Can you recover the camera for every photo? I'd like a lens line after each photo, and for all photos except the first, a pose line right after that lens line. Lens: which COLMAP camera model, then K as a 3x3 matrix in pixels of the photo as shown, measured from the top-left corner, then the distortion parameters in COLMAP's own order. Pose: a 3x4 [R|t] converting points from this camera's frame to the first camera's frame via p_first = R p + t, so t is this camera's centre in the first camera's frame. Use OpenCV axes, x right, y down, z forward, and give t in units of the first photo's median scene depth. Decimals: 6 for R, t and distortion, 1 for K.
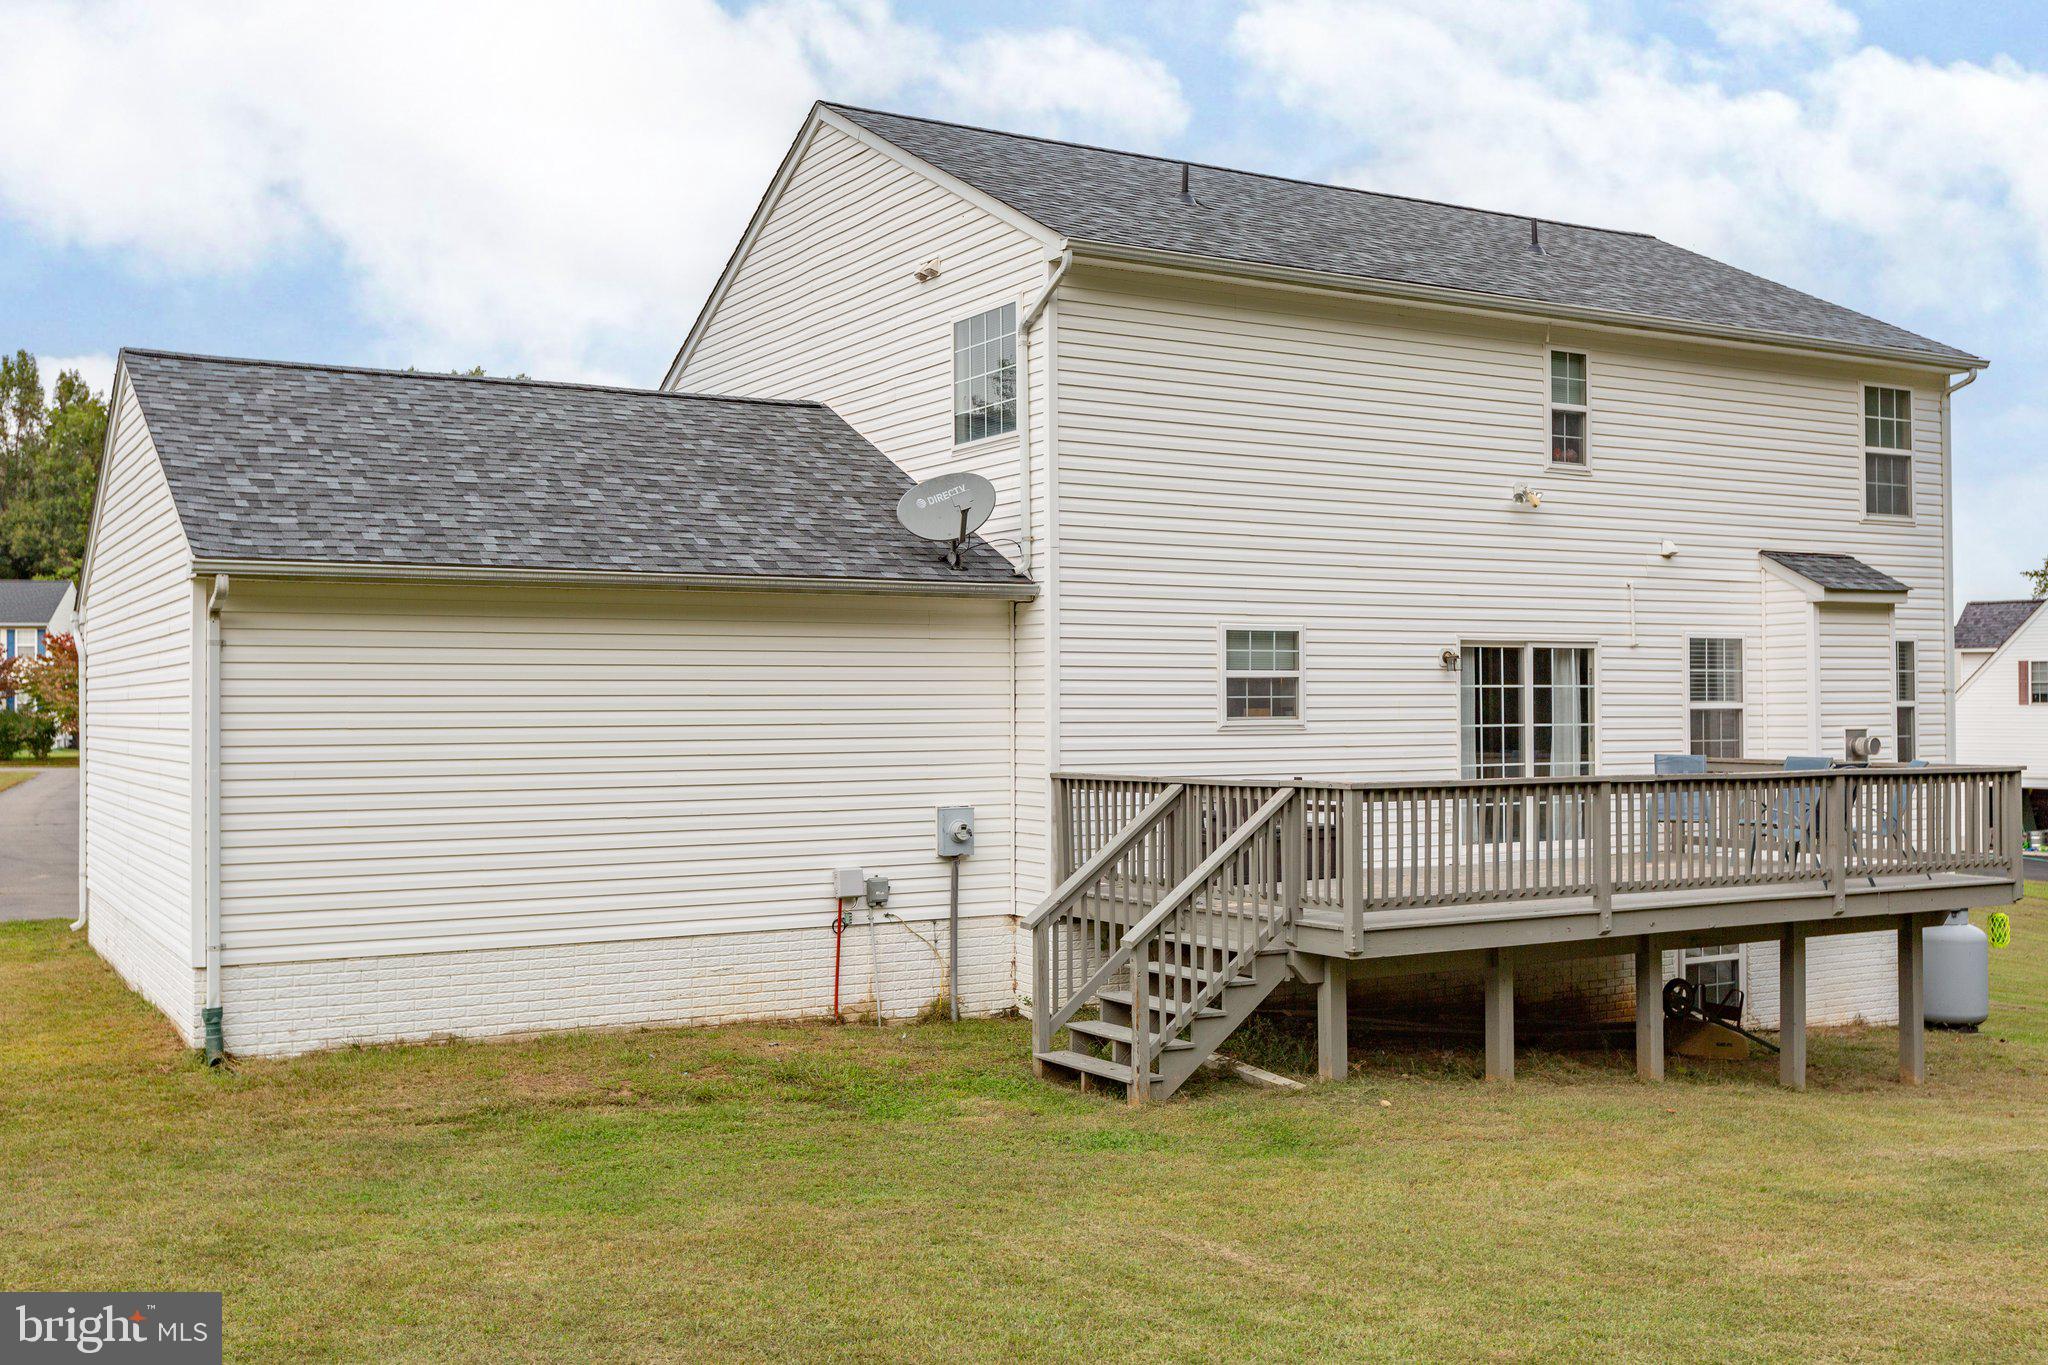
lens RADIAL K [[1959.8, 0, 1024.0], [0, 1959.8, 682.5], [0, 0, 1]] dist [0.005623, -0.008189]
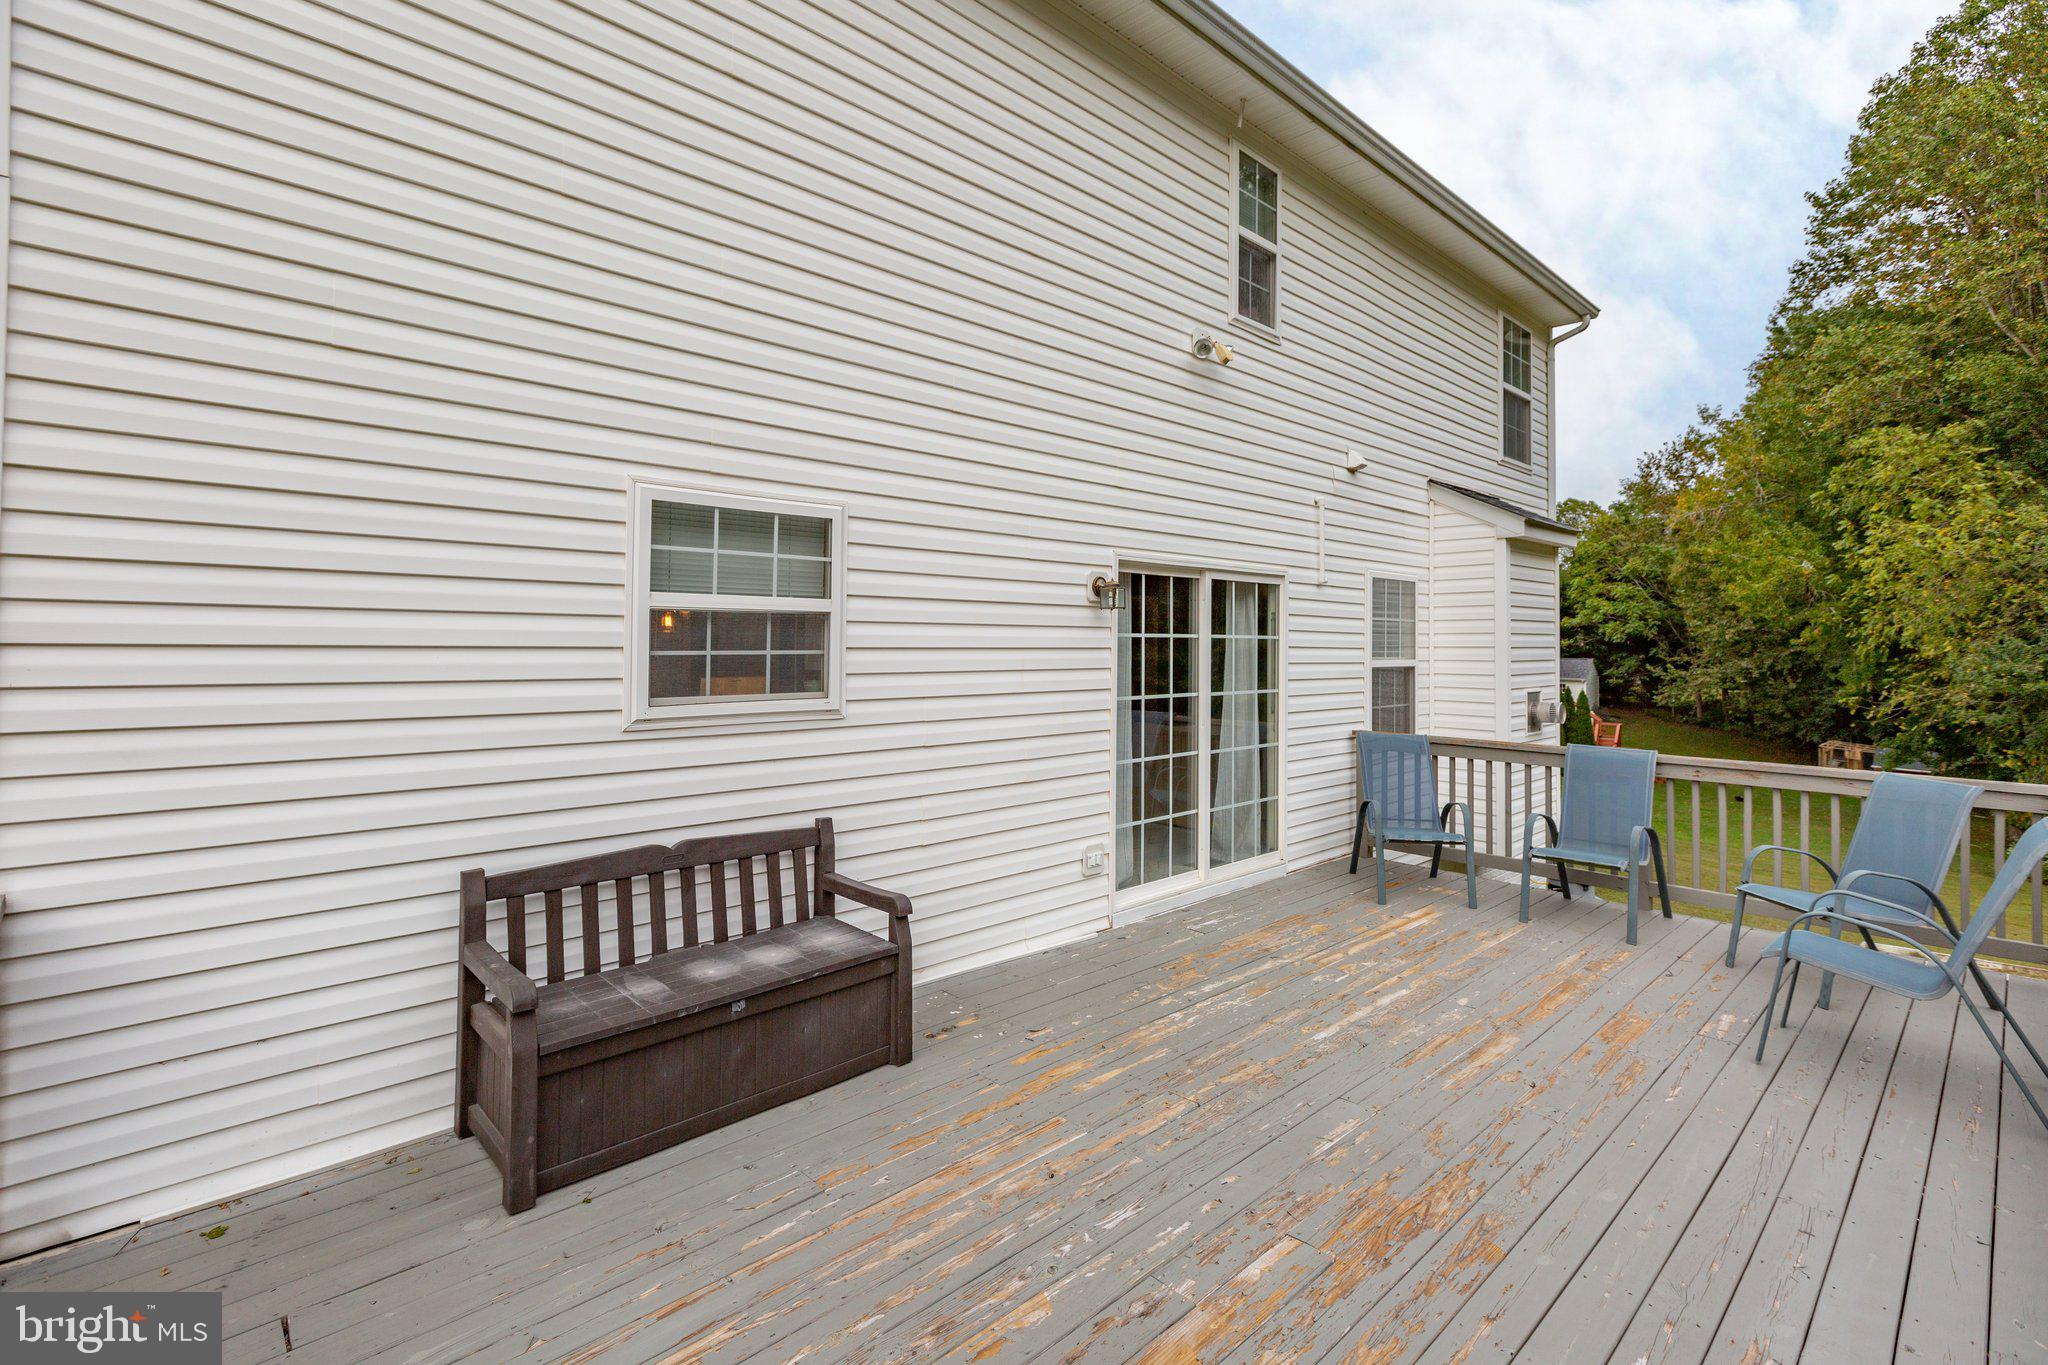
lens RADIAL K [[947.6, 0, 1021.8], [0, 947.6, 616.1], [0, 0, 1]] dist [-0.000023, 0.000049]
pose [[0.973610, 0.019851, 0.227353, 0.132271], [-0.016941, 0.999748, -0.014742, 0.000820], [-0.227588, 0.010501, 0.973701, 0.753630]]
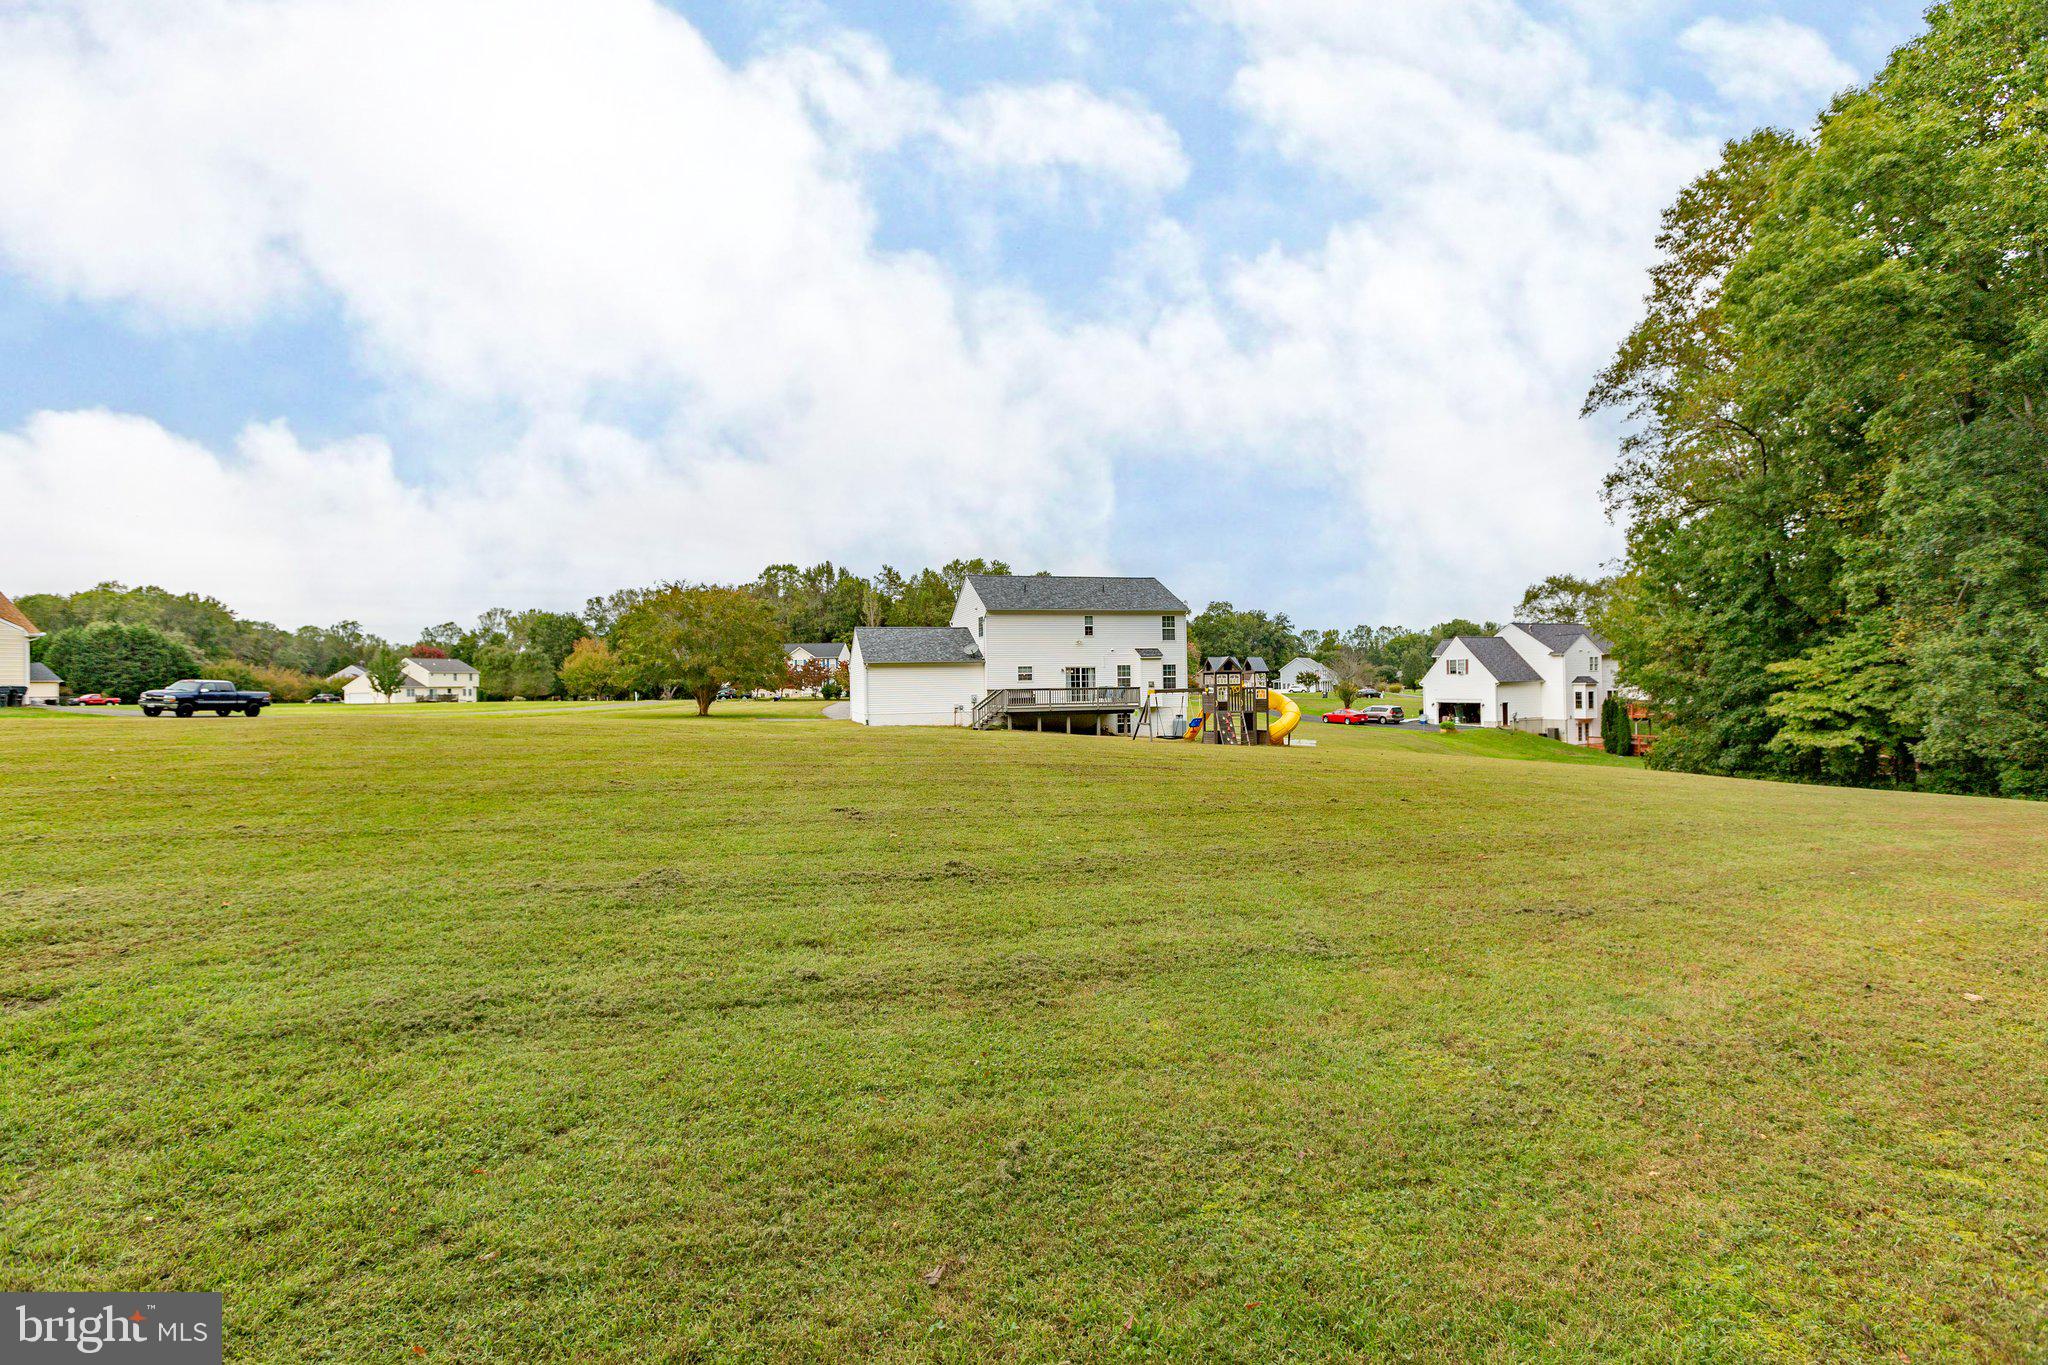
lens RADIAL K [[915.7, 0, 1027.1], [0, 915.7, 681.4], [0, 0, 1]] dist [0.001131, 0.000149]
pose [[0.970739, -0.011692, -0.239852, 0.810455], [0.014878, 0.999823, 0.011478, -0.012008], [0.239675, -0.014710, 0.970742, -1.789974]]
